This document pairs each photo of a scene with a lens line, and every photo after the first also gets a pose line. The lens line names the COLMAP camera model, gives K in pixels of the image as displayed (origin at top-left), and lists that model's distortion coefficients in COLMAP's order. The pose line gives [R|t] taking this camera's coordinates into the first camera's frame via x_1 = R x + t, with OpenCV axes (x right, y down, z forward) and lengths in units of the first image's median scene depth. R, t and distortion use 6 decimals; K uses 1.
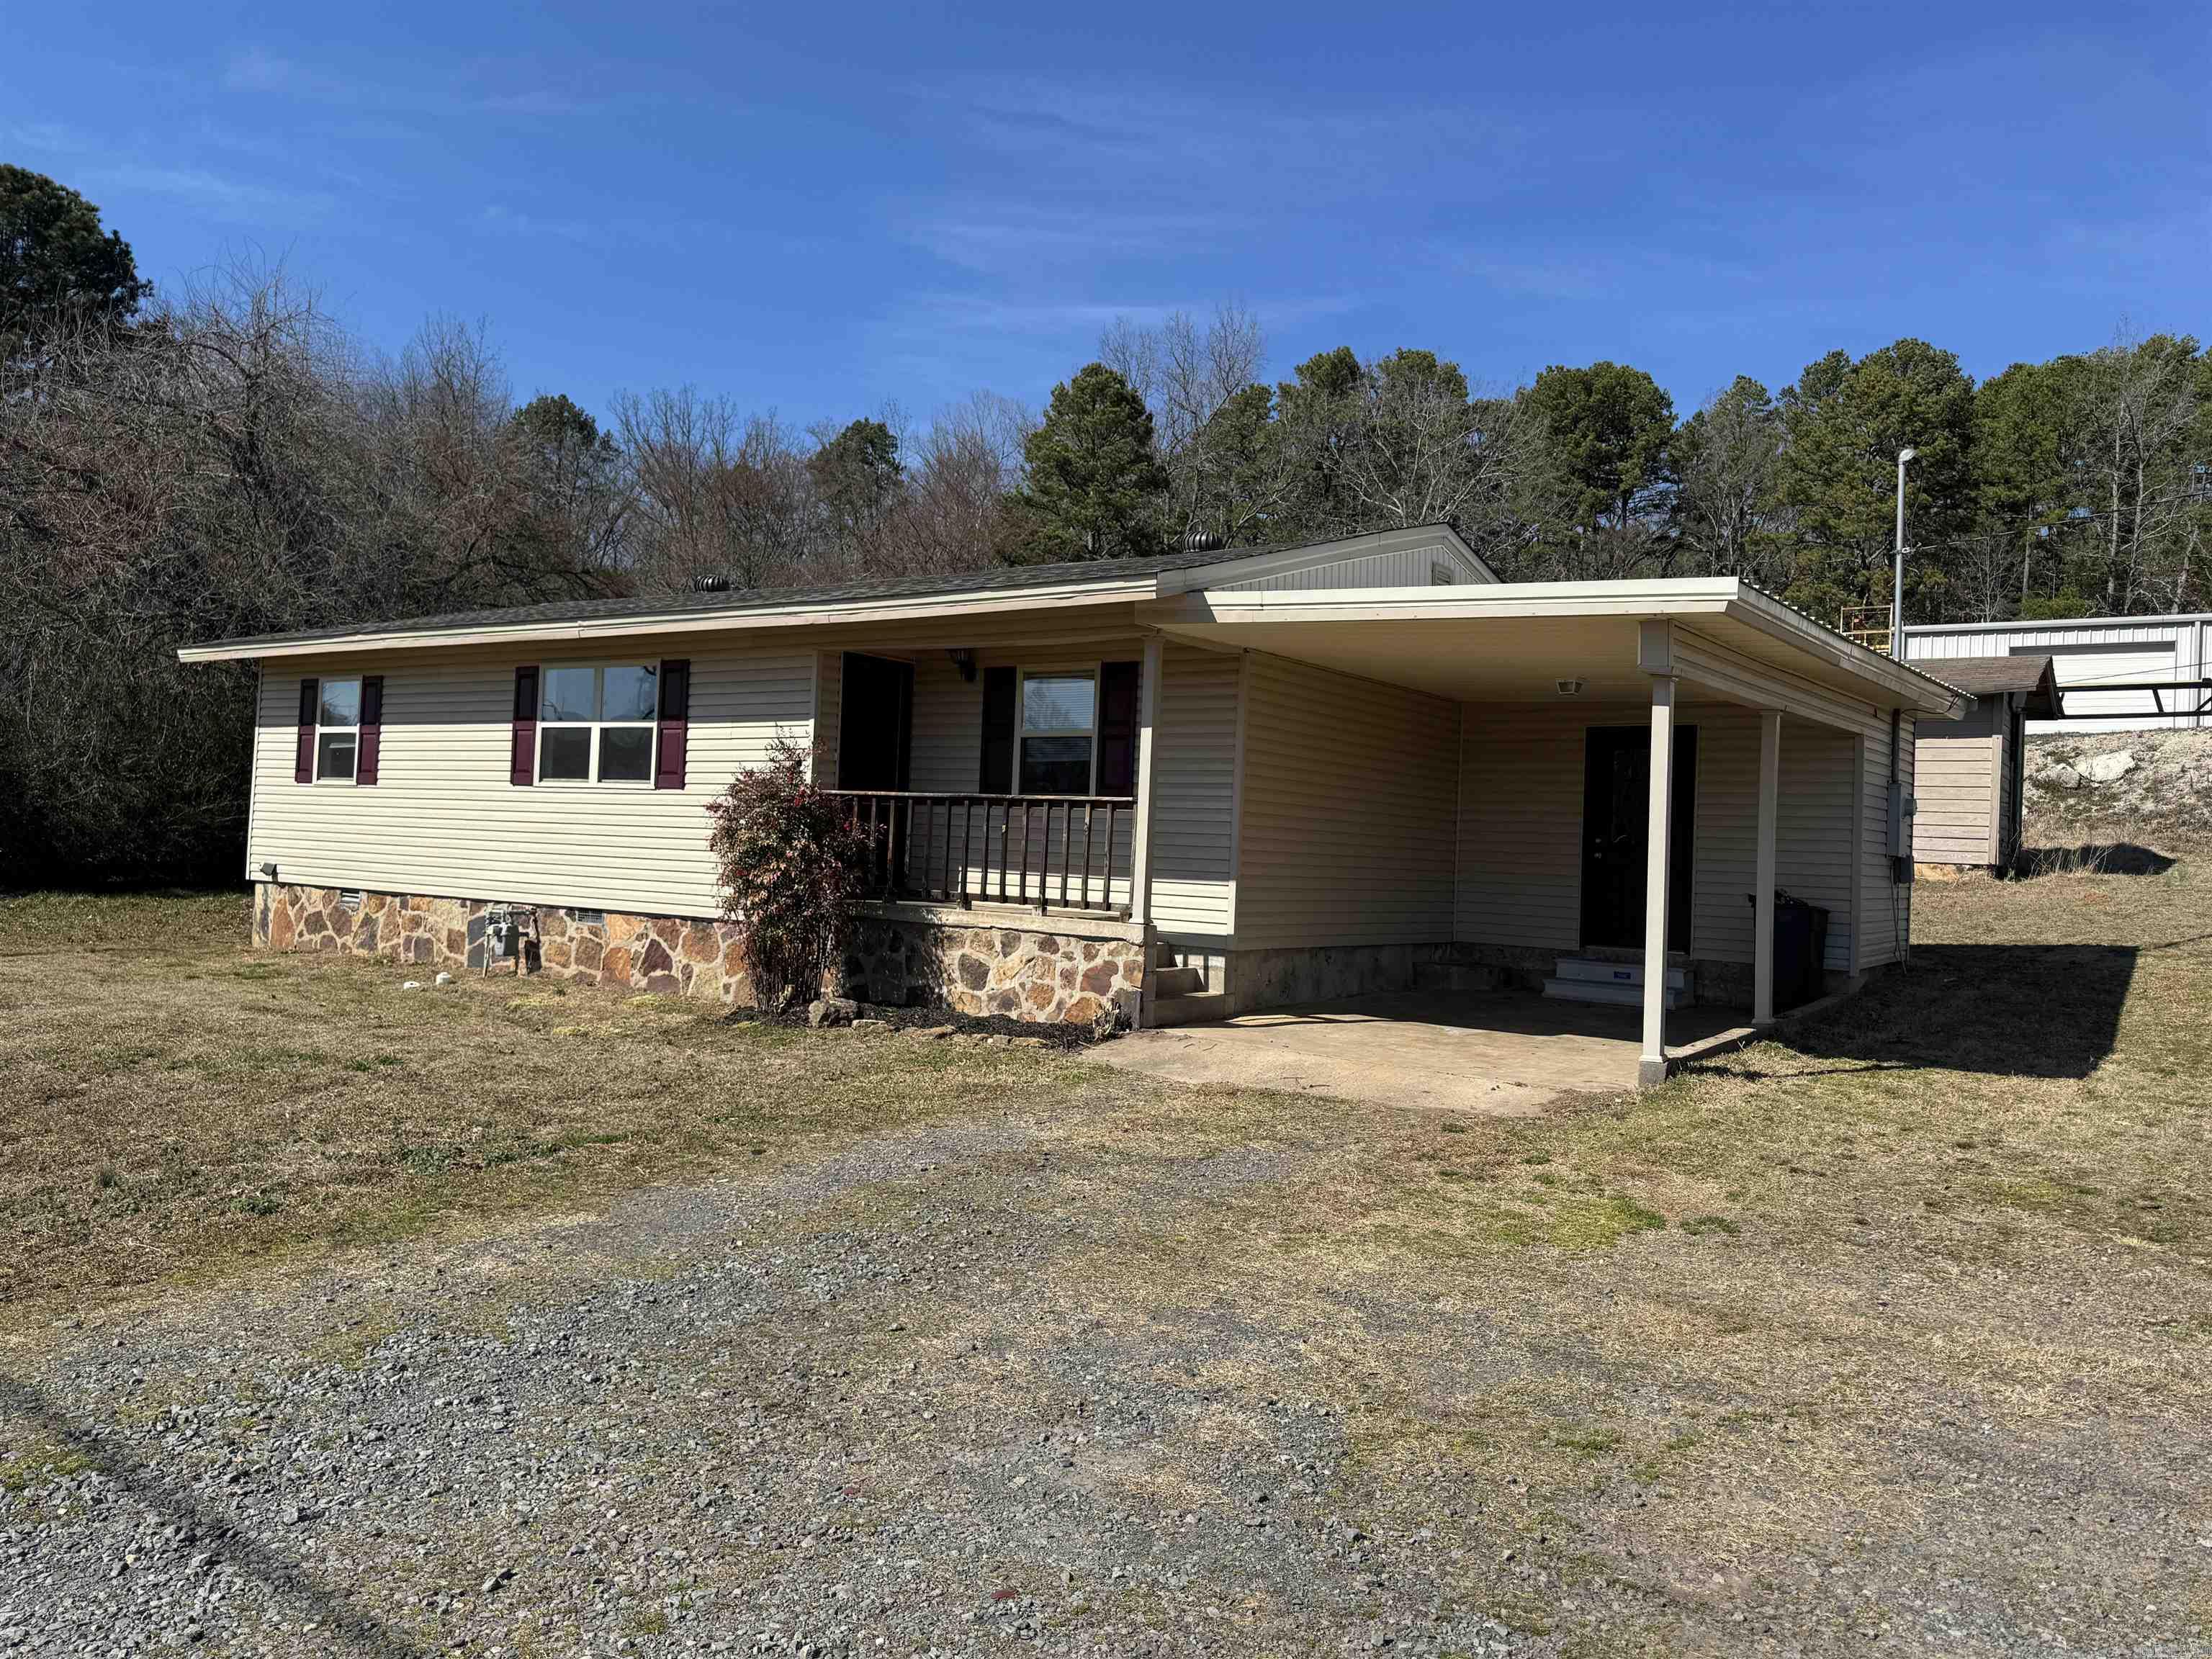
lens RADIAL K [[1621.4, 0, 1107.8], [0, 1621.4, 821.2], [0, 0, 1]] dist [0.039497, -0.003034]
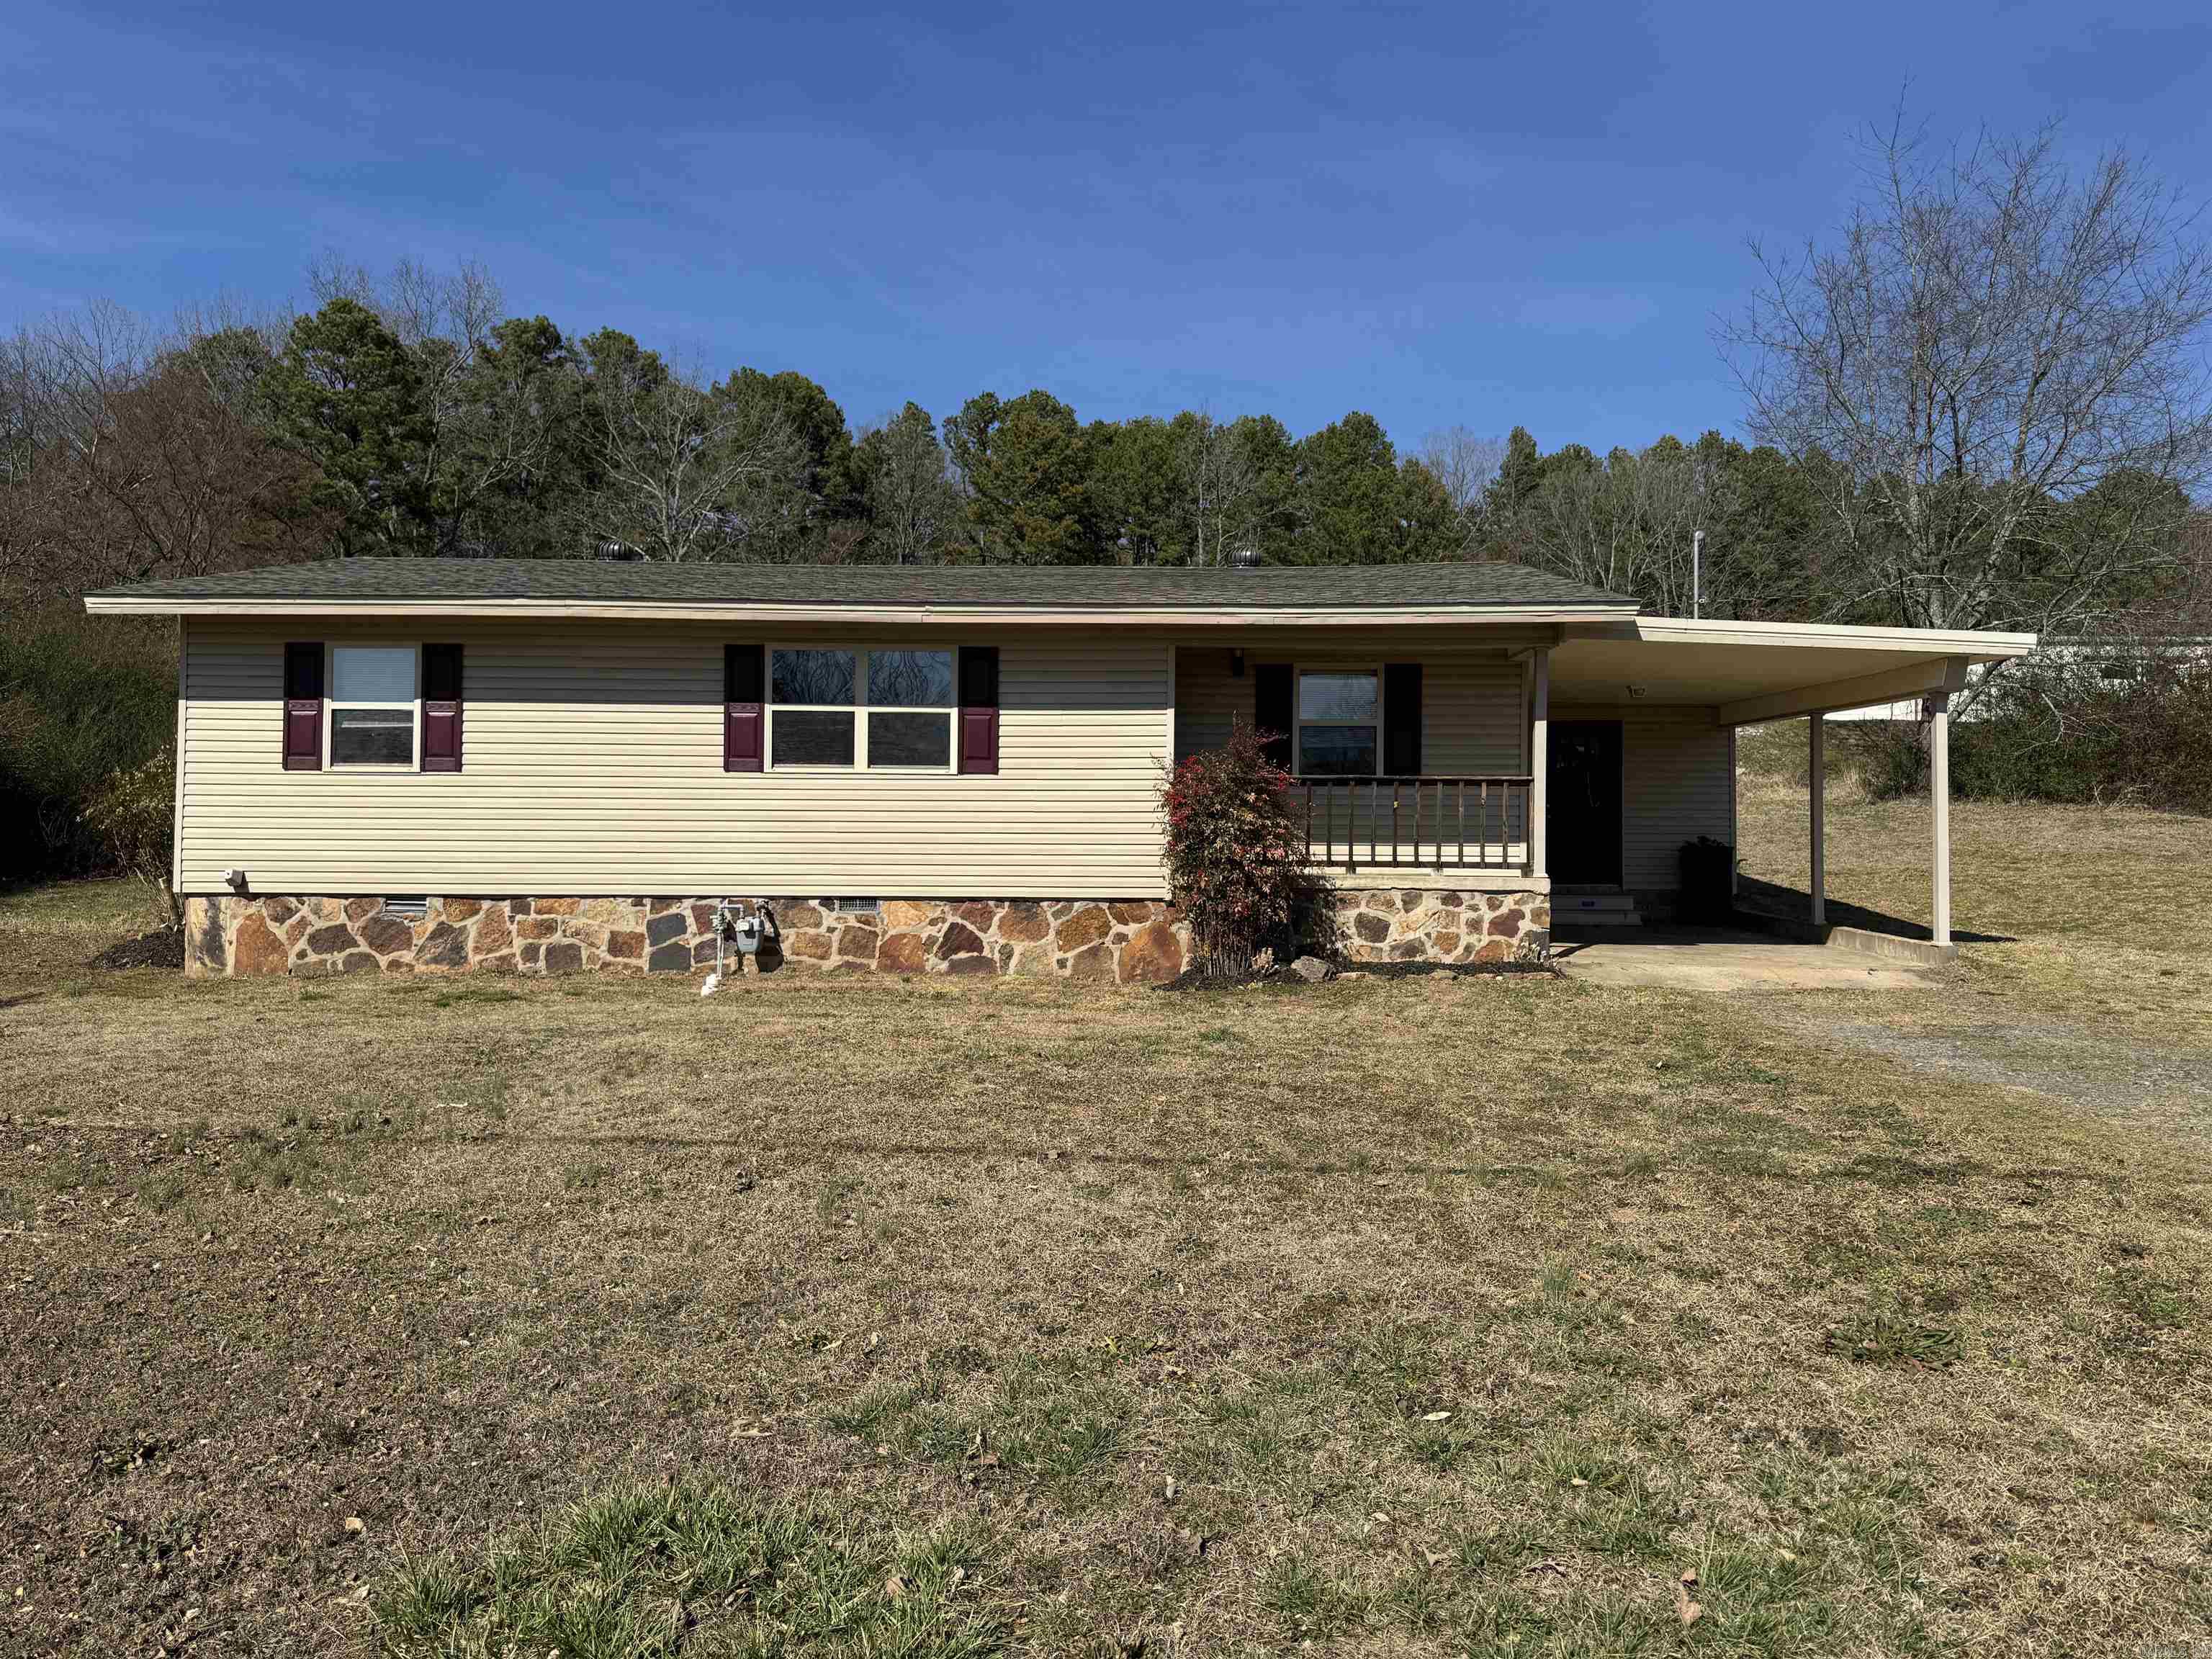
lens RADIAL K [[1559.3, 0, 1106.0], [0, 1559.3, 811.0], [0, 0, 1]] dist [0.085335, 0.000065]
pose [[0.833761, -0.021574, 0.551704, -0.714841], [0.017503, 0.999767, 0.012644, -0.007148], [-0.551848, -0.000886, 0.833944, 0.136135]]
